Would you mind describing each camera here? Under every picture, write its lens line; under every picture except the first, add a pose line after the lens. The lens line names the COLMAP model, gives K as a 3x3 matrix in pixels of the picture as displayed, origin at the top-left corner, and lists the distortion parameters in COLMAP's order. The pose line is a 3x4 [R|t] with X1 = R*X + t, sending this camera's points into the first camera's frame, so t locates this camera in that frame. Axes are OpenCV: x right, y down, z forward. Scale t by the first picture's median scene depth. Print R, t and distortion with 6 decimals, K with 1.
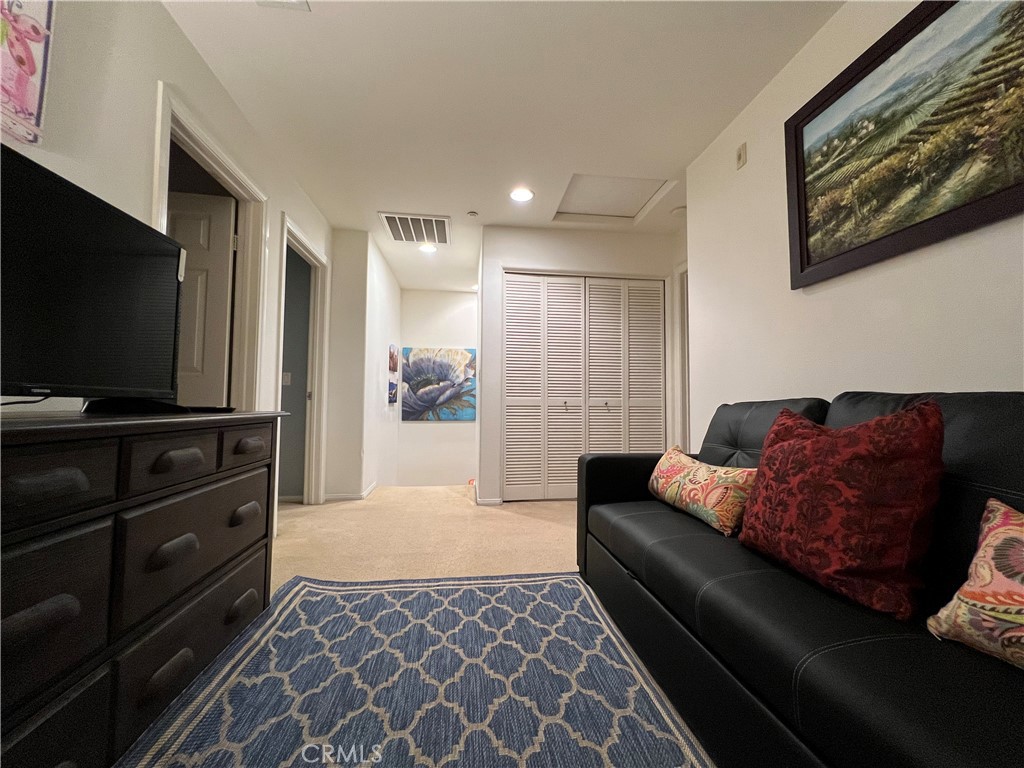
lens RADIAL K [[408.0, 0, 512.0], [0, 408.0, 384.0], [0, 0, 1]] dist [0.000484, -0.000559]
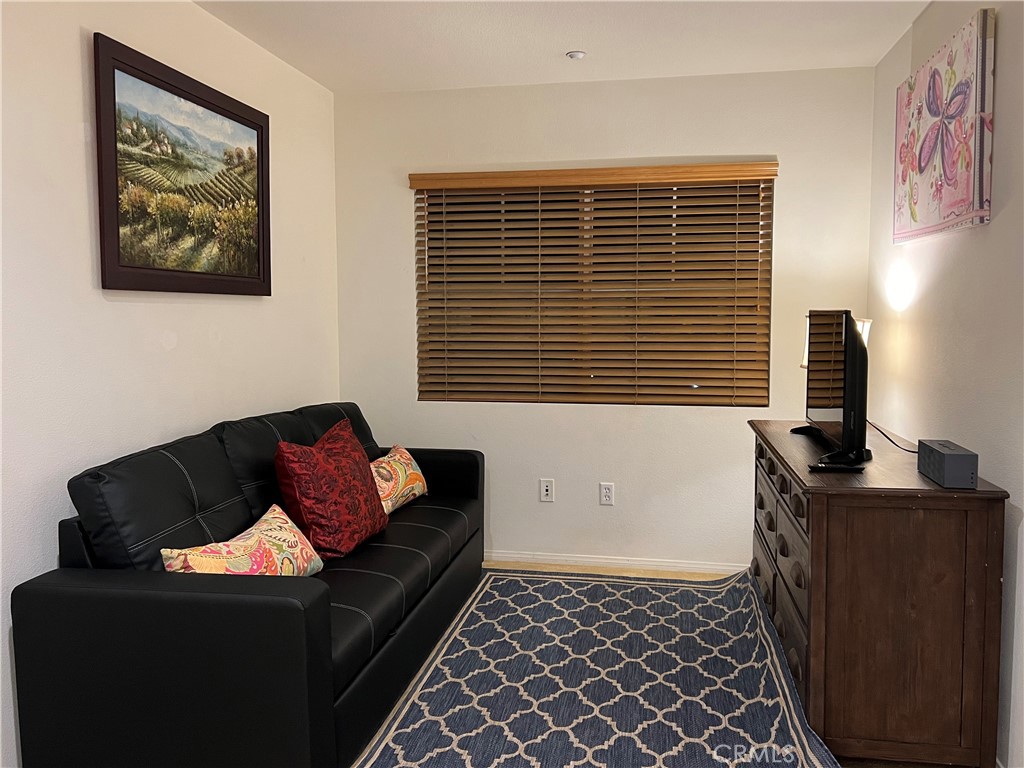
lens RADIAL K [[842.8, 0, 512.0], [0, 842.8, 384.0], [0, 0, 1]] dist [0.028666, -0.001530]
pose [[-0.952830, -0.032445, 0.301766, -0.511654], [-0.021333, 0.998970, 0.040047, -0.173721], [-0.302754, 0.031720, -0.952541, 2.667667]]
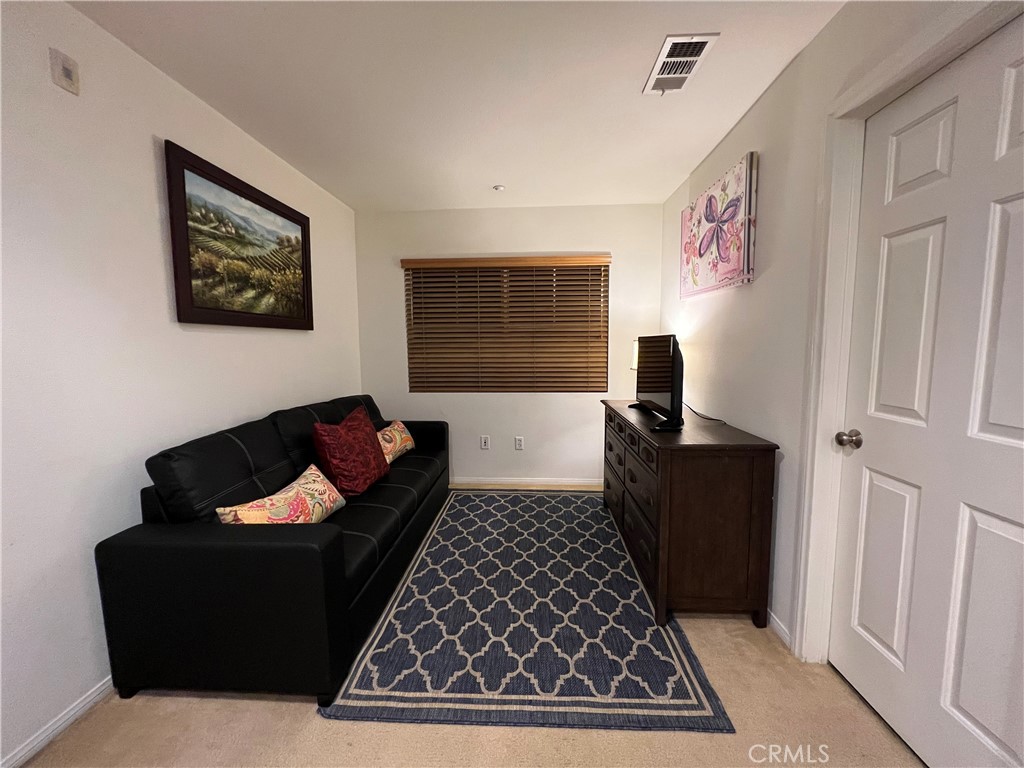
lens RADIAL K [[408.0, 0, 512.0], [0, 408.0, 384.0], [0, 0, 1]] dist [0.000484, -0.000559]
pose [[-0.984169, -0.017628, 0.176355, -0.353305], [-0.008951, 0.998715, 0.049877, -0.168077], [-0.177007, 0.047509, -0.983062, 2.259093]]
